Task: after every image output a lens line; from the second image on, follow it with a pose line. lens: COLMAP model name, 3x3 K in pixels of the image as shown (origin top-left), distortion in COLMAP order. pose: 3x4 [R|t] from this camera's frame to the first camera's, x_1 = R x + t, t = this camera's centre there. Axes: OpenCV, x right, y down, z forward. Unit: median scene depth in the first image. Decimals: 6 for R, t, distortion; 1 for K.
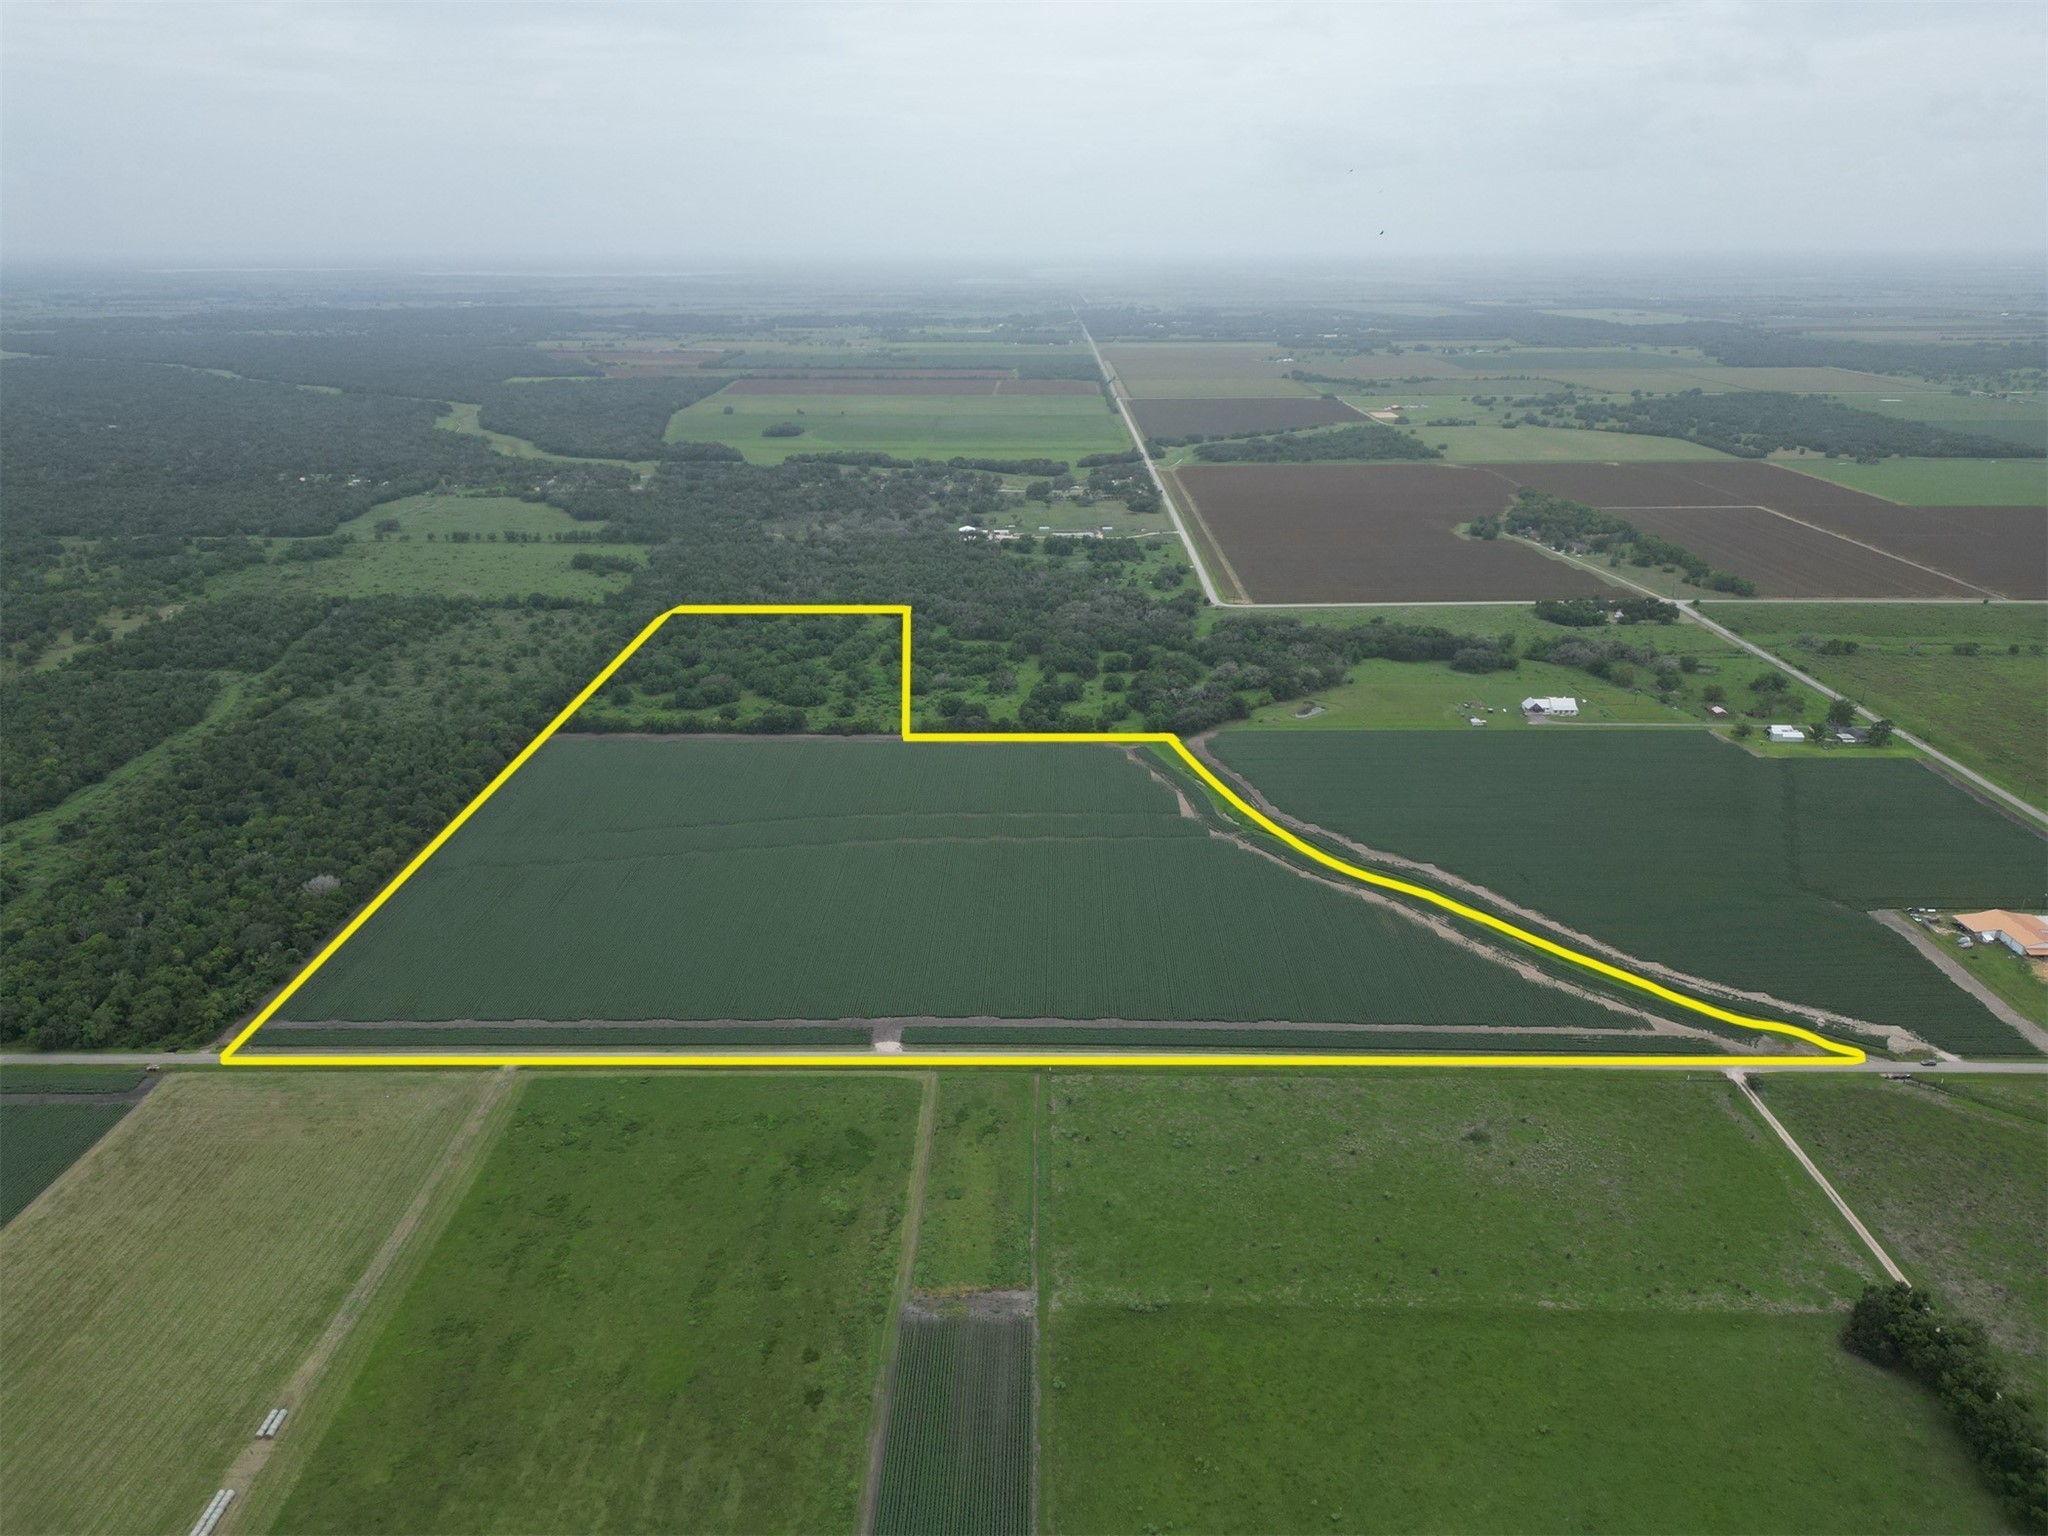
lens RADIAL K [[1415.6, 0, 1019.7], [0, 1415.6, 794.4], [0, 0, 1]] dist [0.079214, -0.080935]
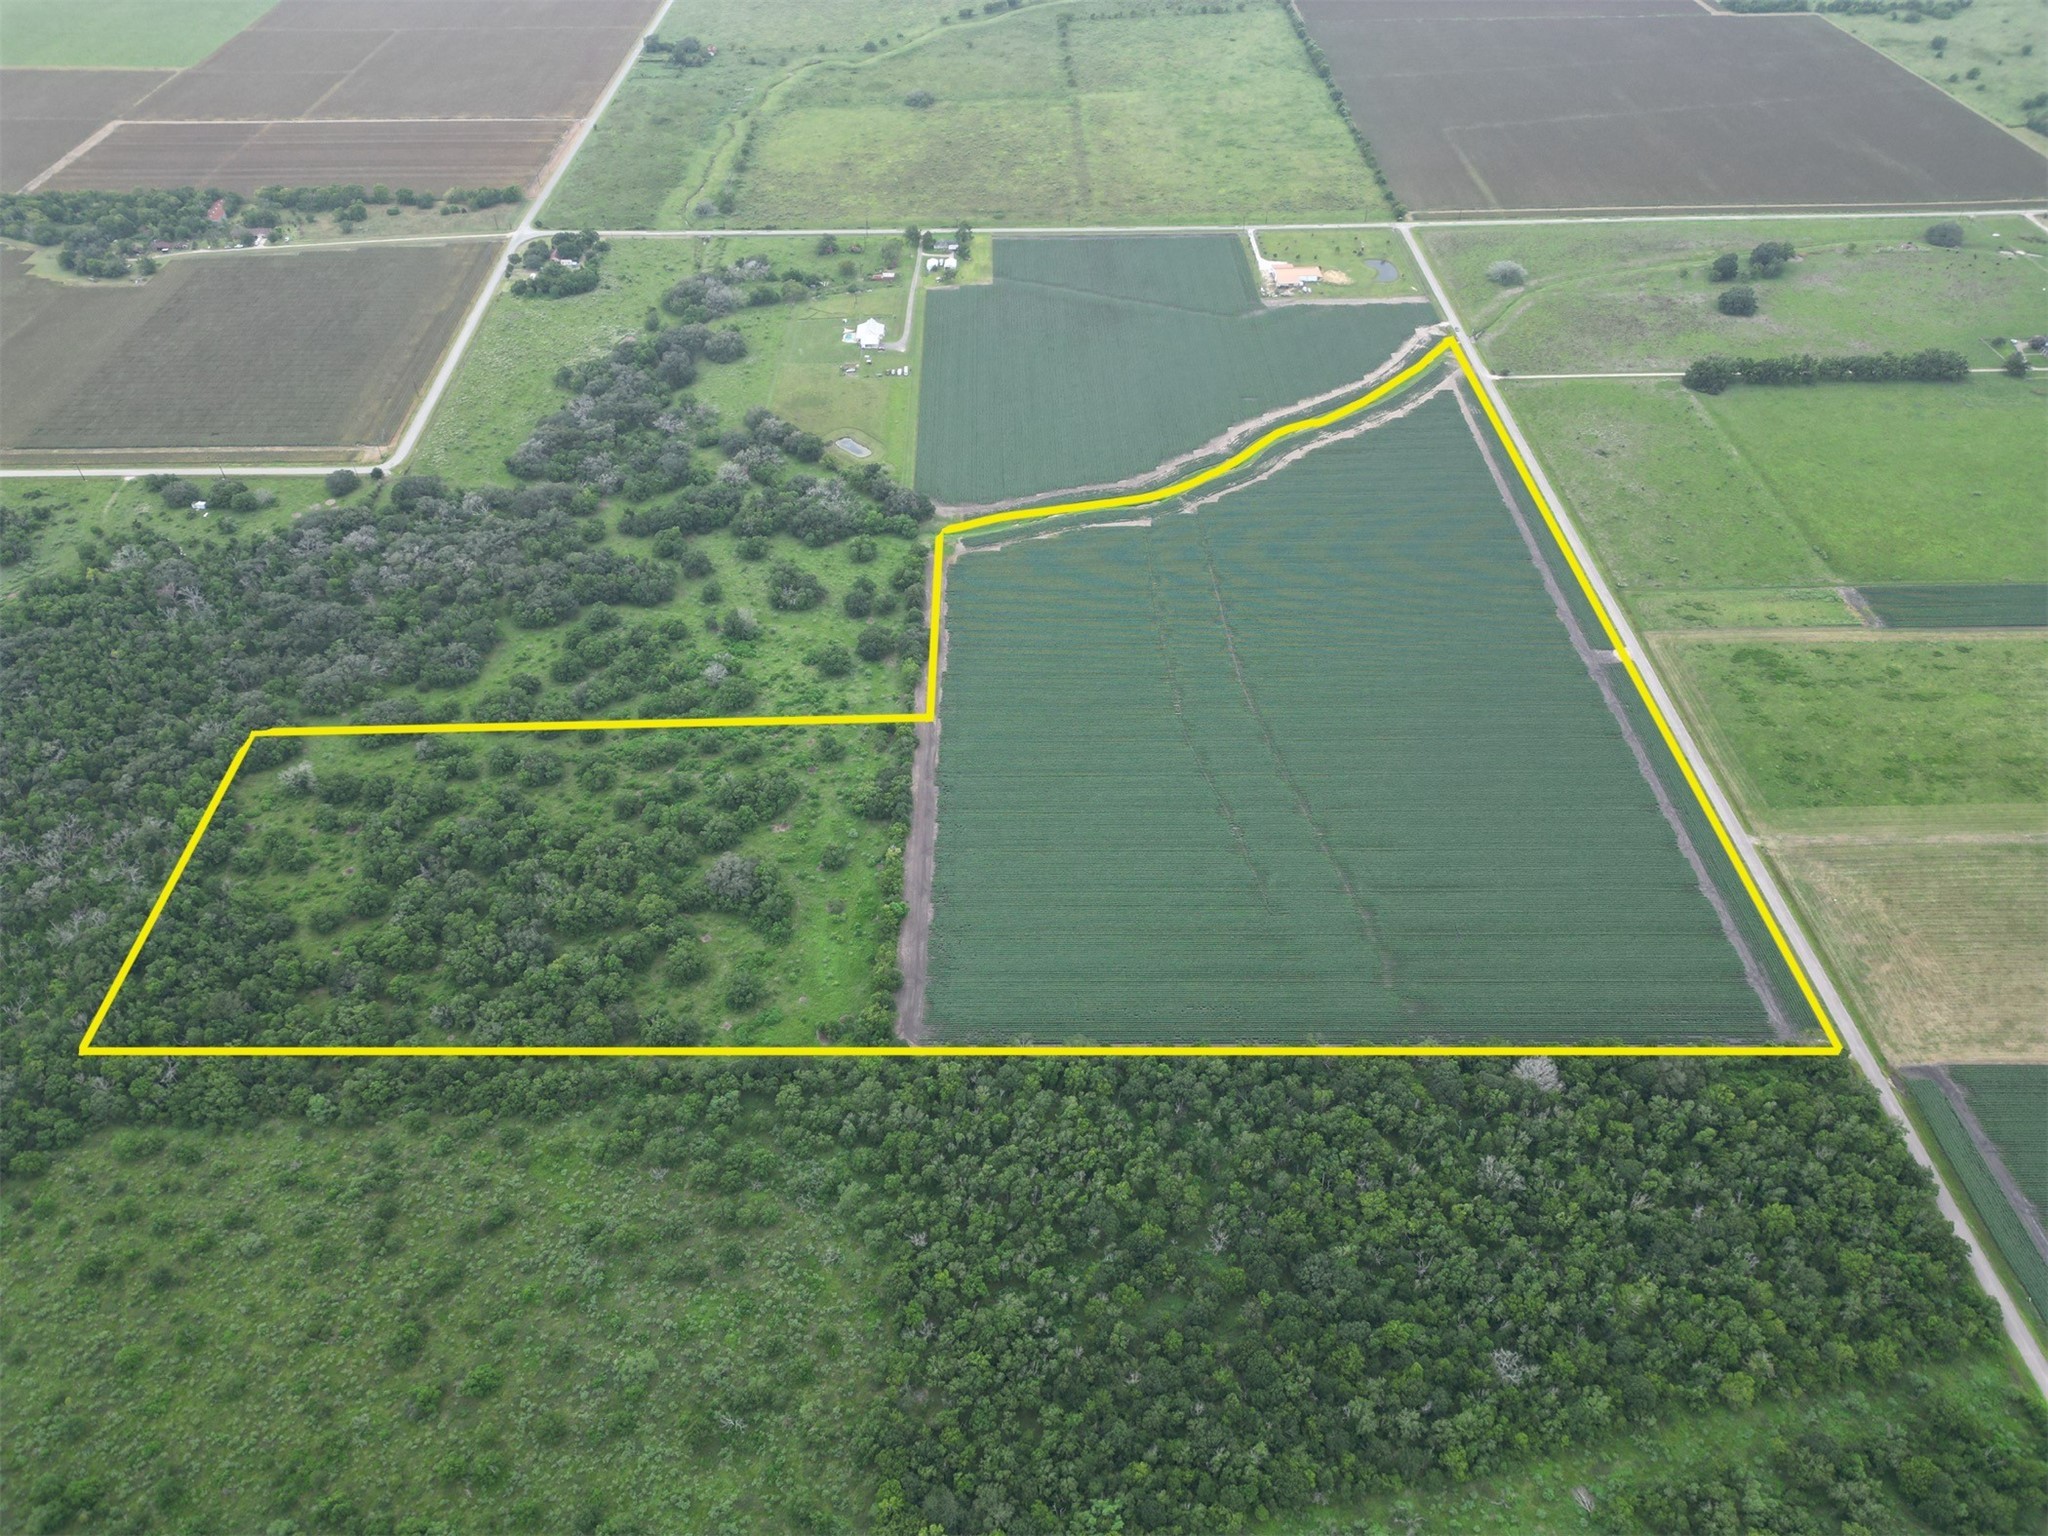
lens RADIAL K [[1415.6, 0, 1019.7], [0, 1415.6, 794.4], [0, 0, 1]] dist [0.079214, -0.080935]
pose [[-0.028406, -0.673673, 0.738484, -0.692022], [0.370711, 0.678998, 0.633668, -0.477771], [-0.928314, 0.291764, 0.230451, 0.736526]]
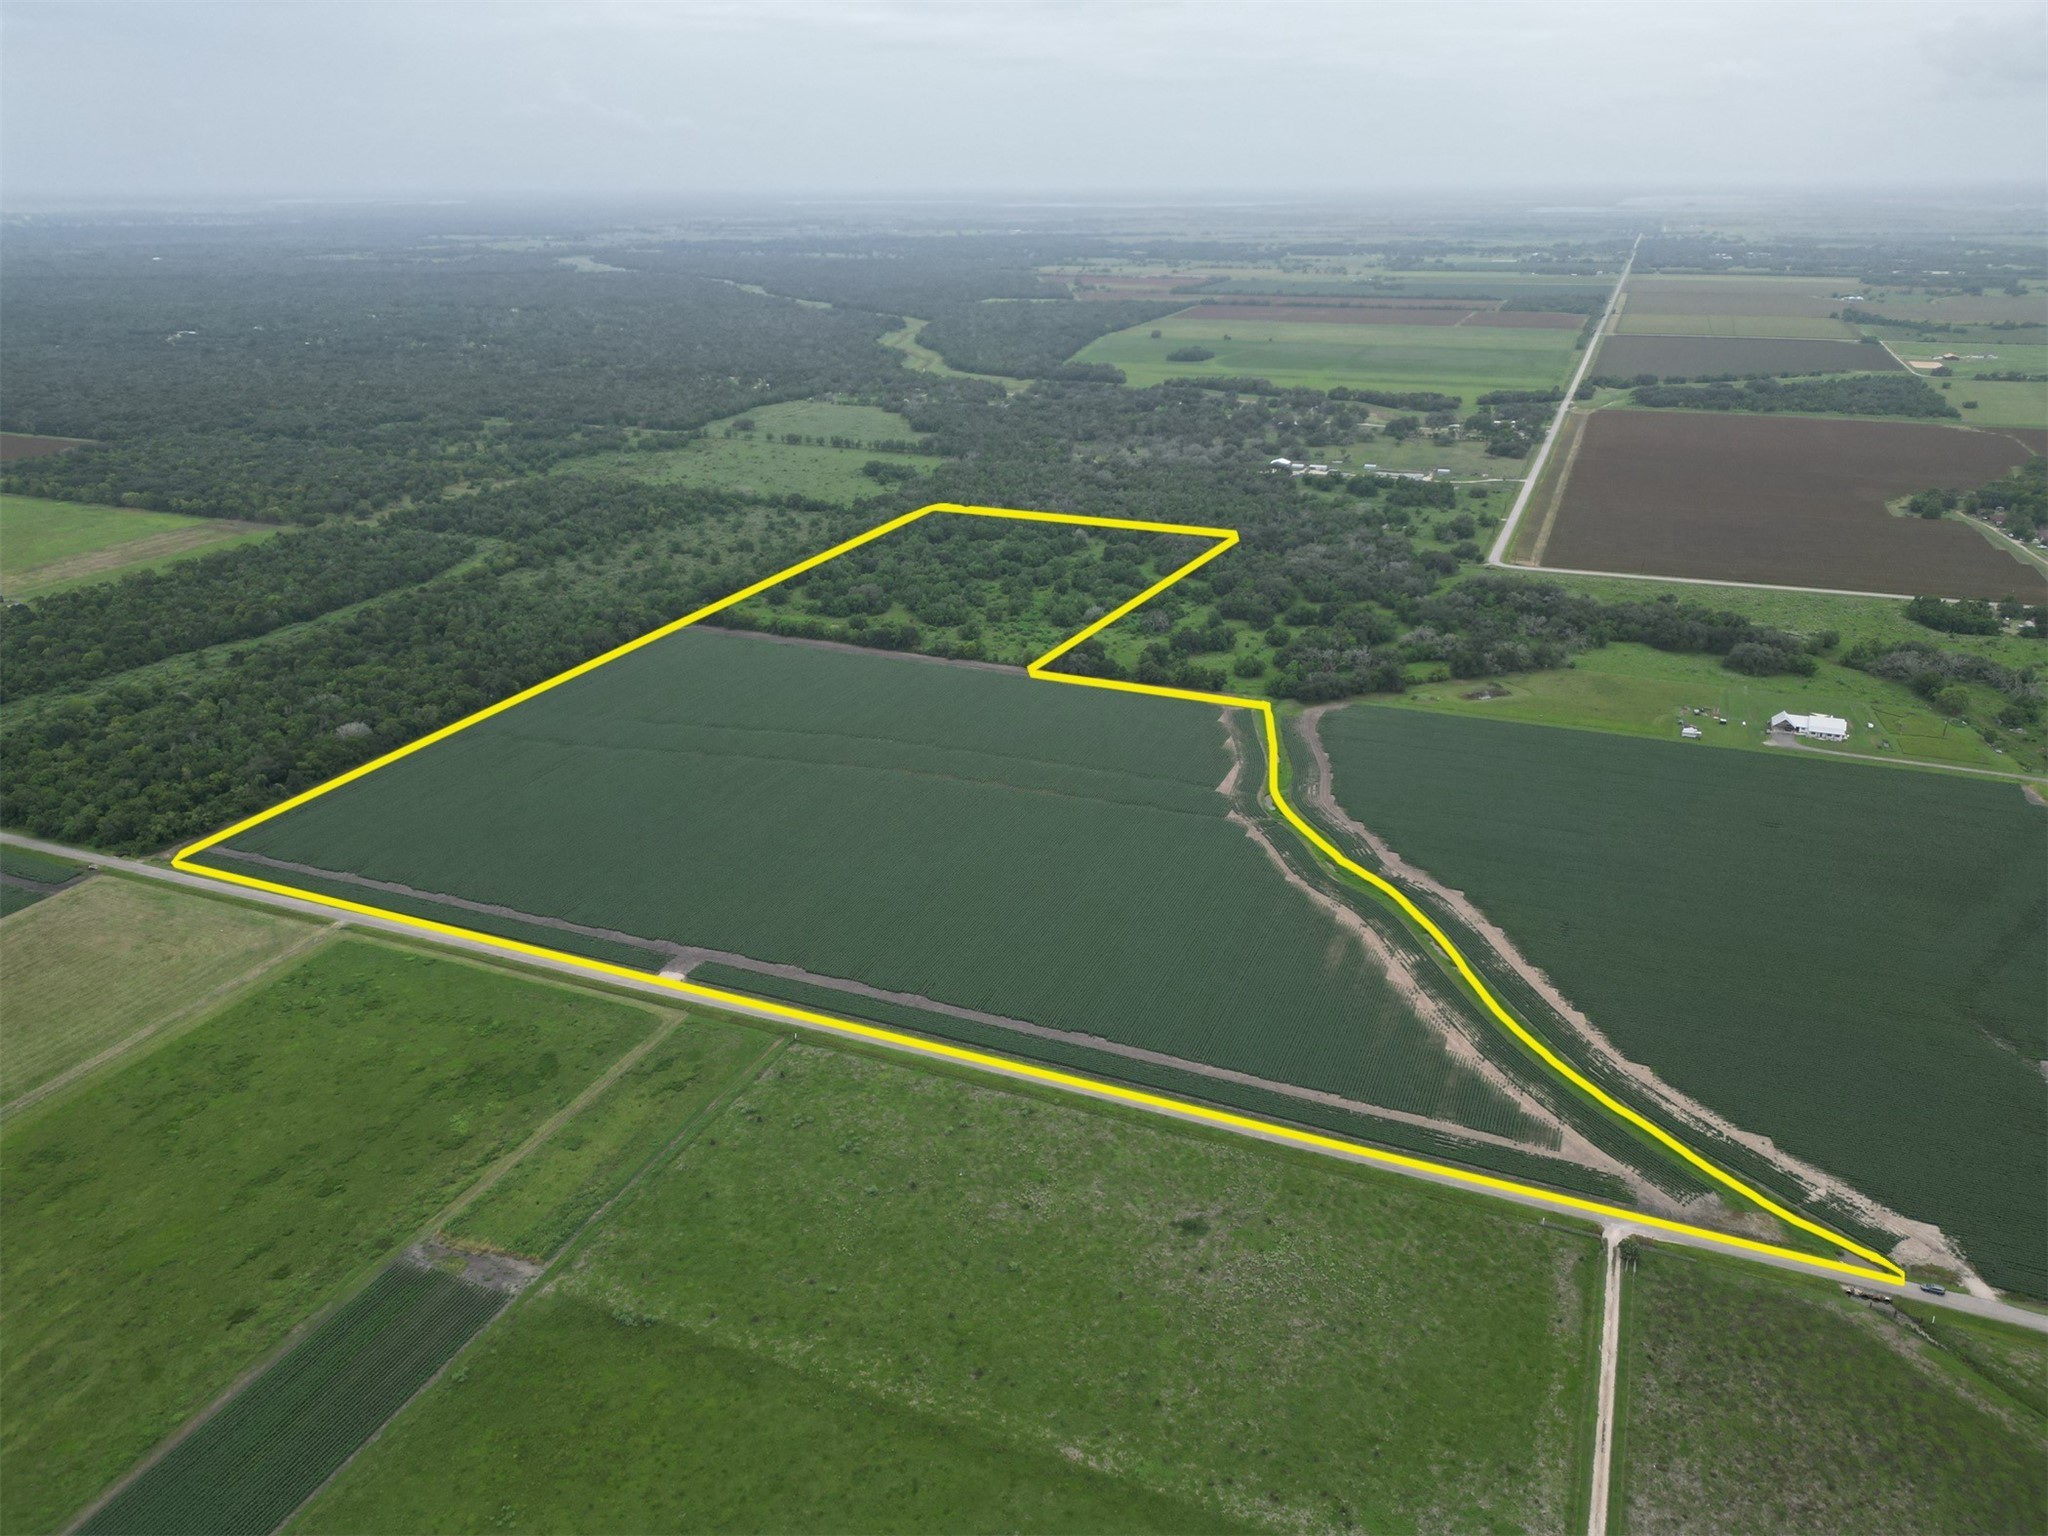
lens RADIAL K [[1415.6, 0, 1019.7], [0, 1415.6, 794.4], [0, 0, 1]] dist [0.079214, -0.080935]
pose [[0.928065, 0.147316, -0.342044, 0.245409], [-0.133503, 0.988998, 0.063723, -0.017621], [0.347668, -0.013475, 0.937521, 0.122391]]
